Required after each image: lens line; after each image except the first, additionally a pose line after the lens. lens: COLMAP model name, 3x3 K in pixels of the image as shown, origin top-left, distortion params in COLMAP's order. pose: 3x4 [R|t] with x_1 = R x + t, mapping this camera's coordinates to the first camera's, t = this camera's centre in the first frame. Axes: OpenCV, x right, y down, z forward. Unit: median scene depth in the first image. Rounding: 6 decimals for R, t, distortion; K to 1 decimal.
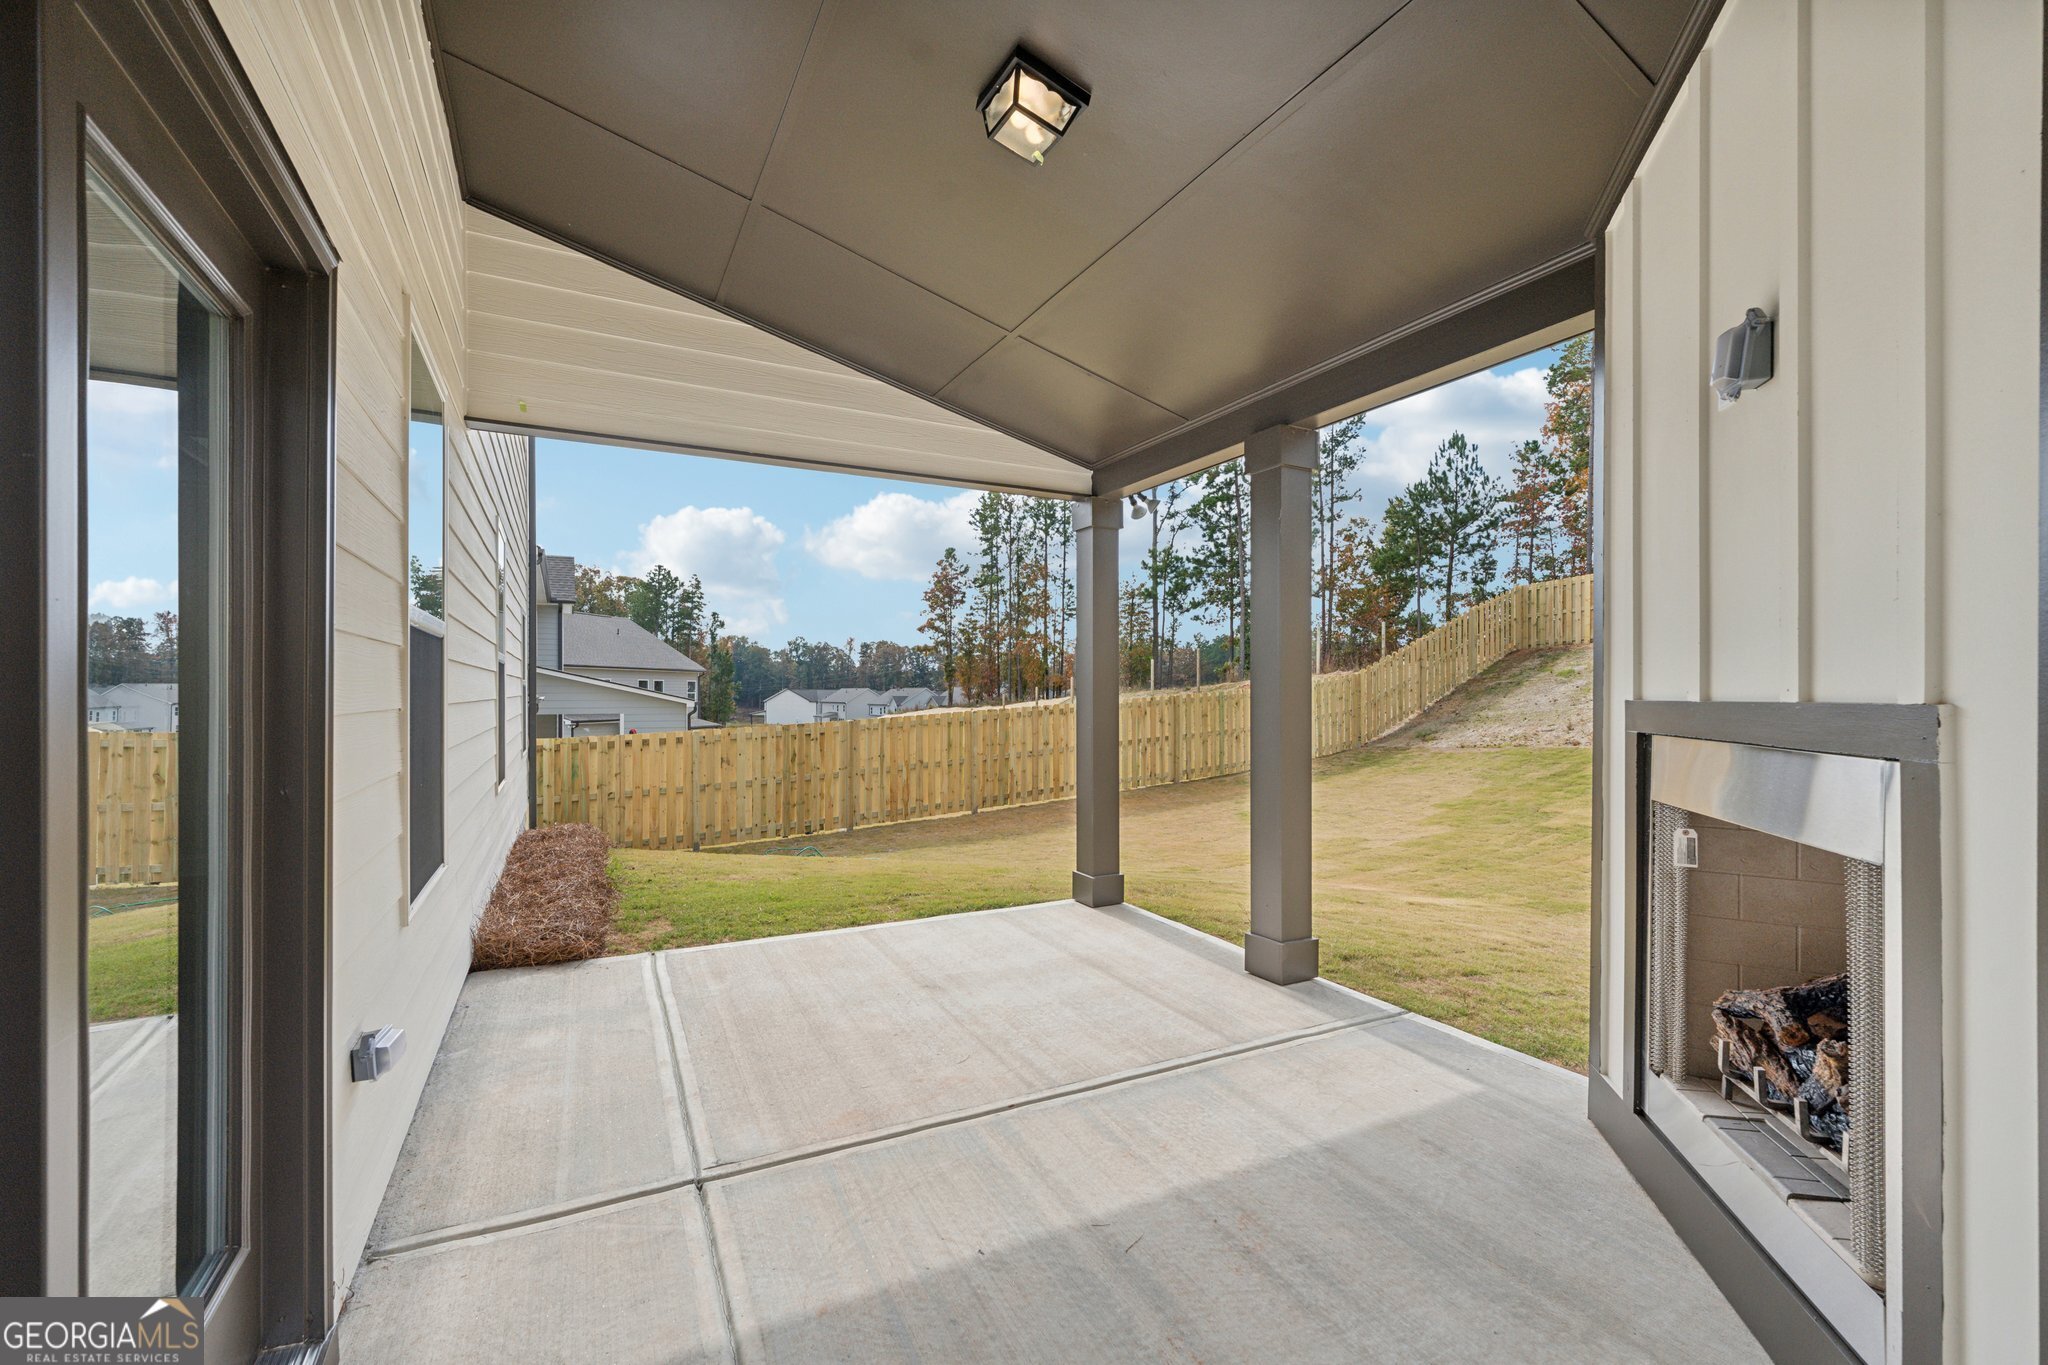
lens RADIAL K [[852.5, 0, 1037.0], [0, 852.5, 686.2], [0, 0, 1]] dist [-0.002104, -0.000591]
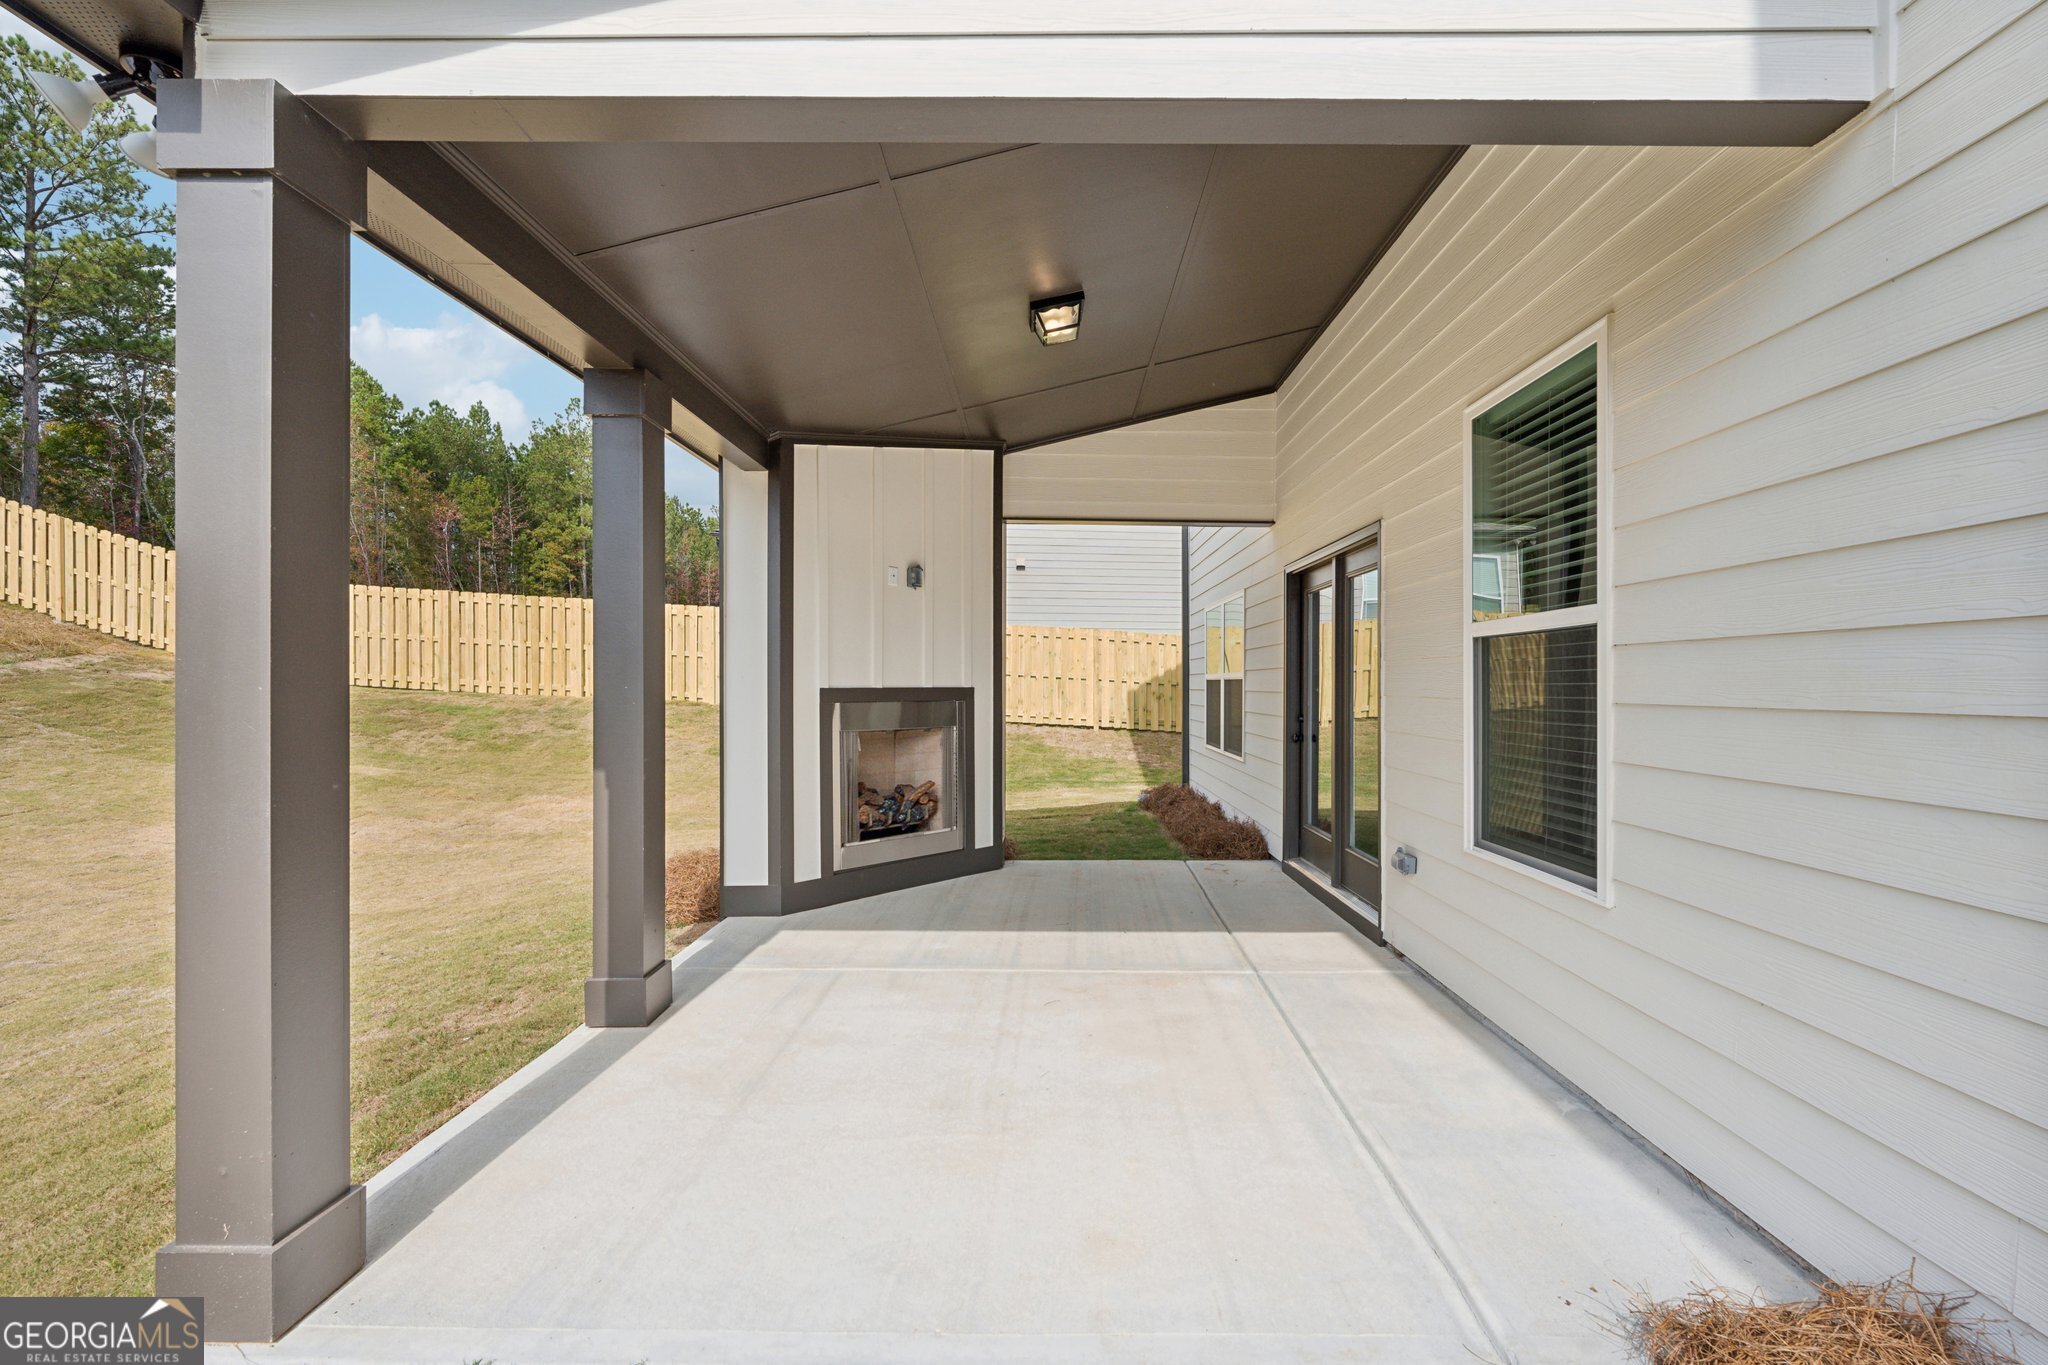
lens RADIAL K [[852.5, 0, 1037.0], [0, 852.5, 686.2], [0, 0, 1]] dist [-0.002104, -0.000591]
pose [[-0.871384, 0.002118, 0.490597, -0.755416], [-0.001315, 0.999977, -0.006653, 0.021234], [-0.490600, -0.006442, -0.871361, 2.401750]]
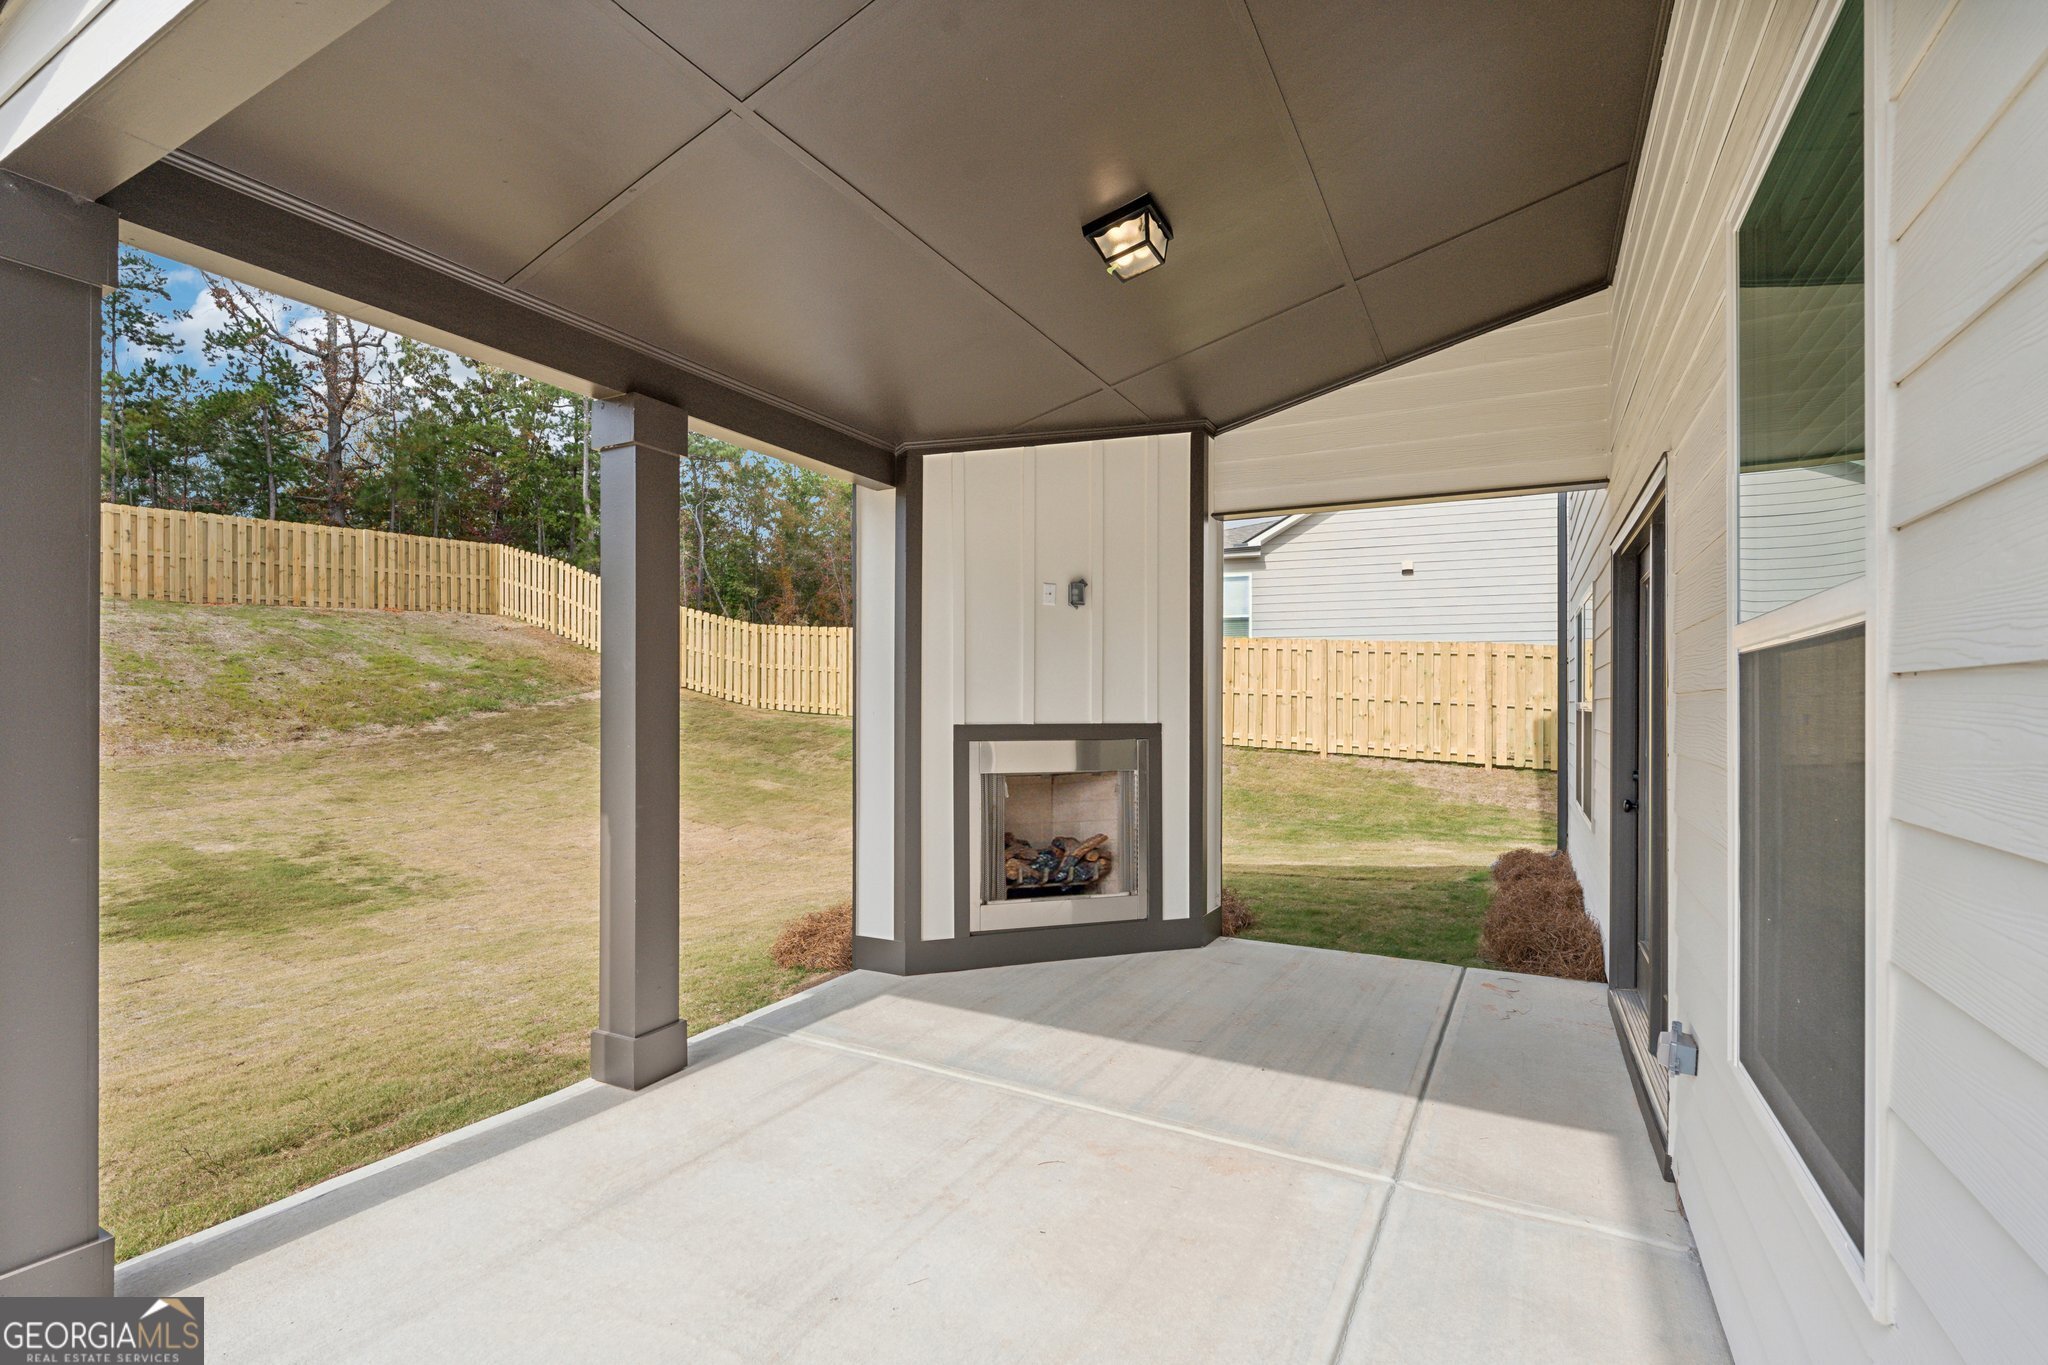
lens RADIAL K [[887.0, 0, 1039.1], [0, 887.0, 705.2], [0, 0, 1]] dist [-0.001315, -0.000442]
pose [[-0.546550, 0.003954, 0.837417, -0.977094], [-0.005901, 0.999946, -0.008573, -0.011949], [-0.837405, -0.009627, -0.546497, 1.783952]]
